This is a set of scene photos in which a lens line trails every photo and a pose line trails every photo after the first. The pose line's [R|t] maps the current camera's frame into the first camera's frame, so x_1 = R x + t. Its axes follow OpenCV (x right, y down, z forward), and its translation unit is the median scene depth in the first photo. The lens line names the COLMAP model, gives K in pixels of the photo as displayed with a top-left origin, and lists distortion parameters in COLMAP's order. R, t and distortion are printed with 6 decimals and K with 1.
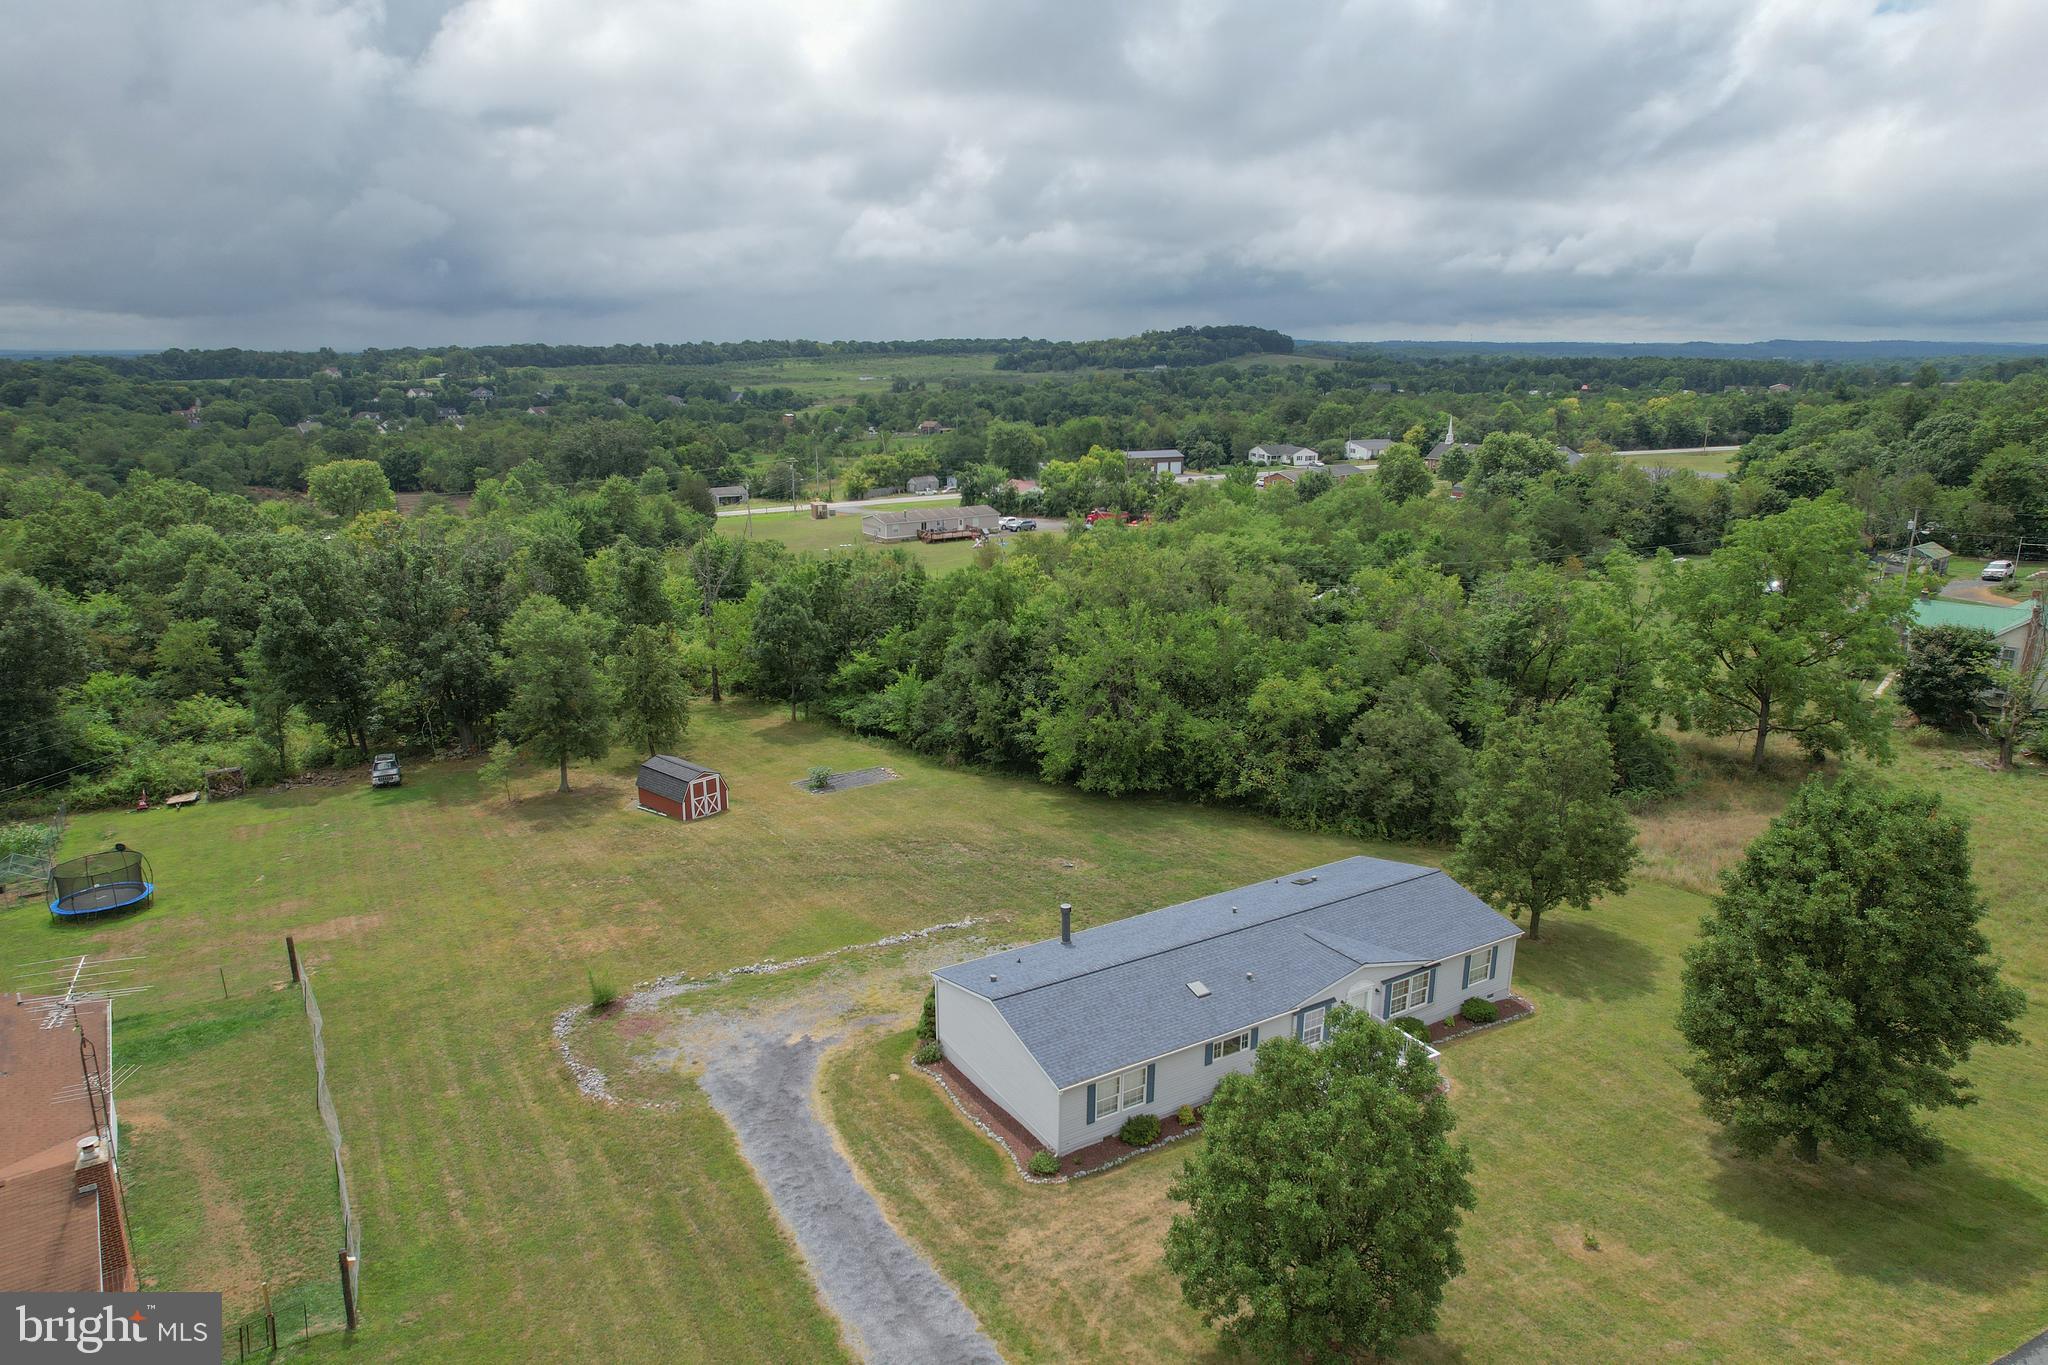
lens RADIAL K [[1334.7, 0, 1015.2], [0, 1334.7, 680.5], [0, 0, 1]] dist [-0.122830, 0.100311]
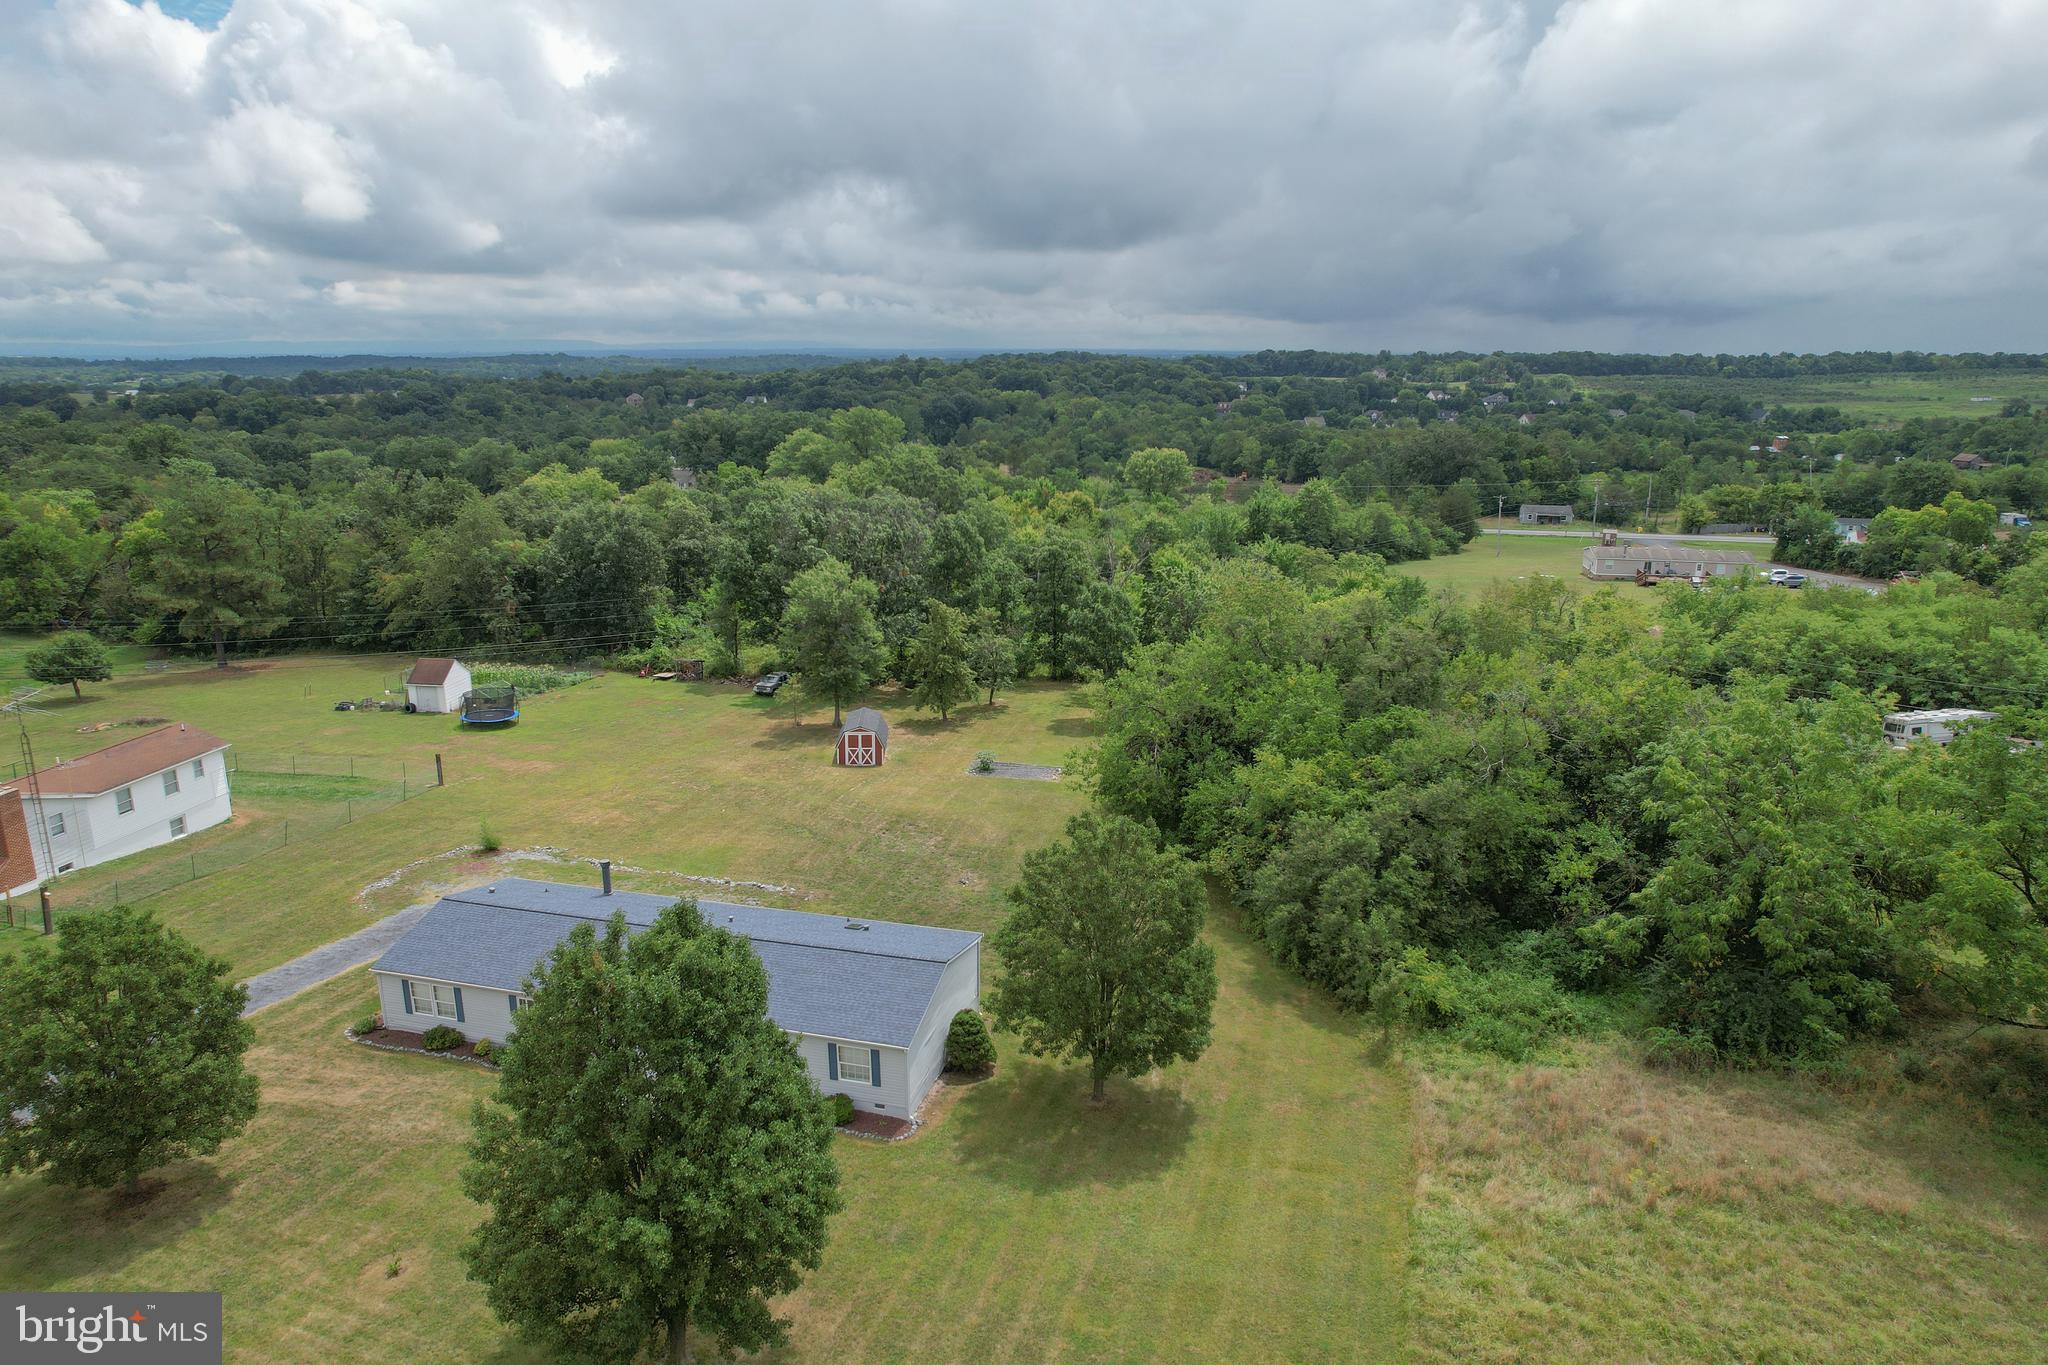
lens RADIAL K [[1334.7, 0, 1015.2], [0, 1334.7, 680.5], [0, 0, 1]] dist [-0.122830, 0.100311]
pose [[0.666694, 0.173194, -0.724930, 0.096569], [-0.176896, 0.981605, 0.071831, -0.010757], [0.724035, 0.080348, 0.685067, 0.045596]]
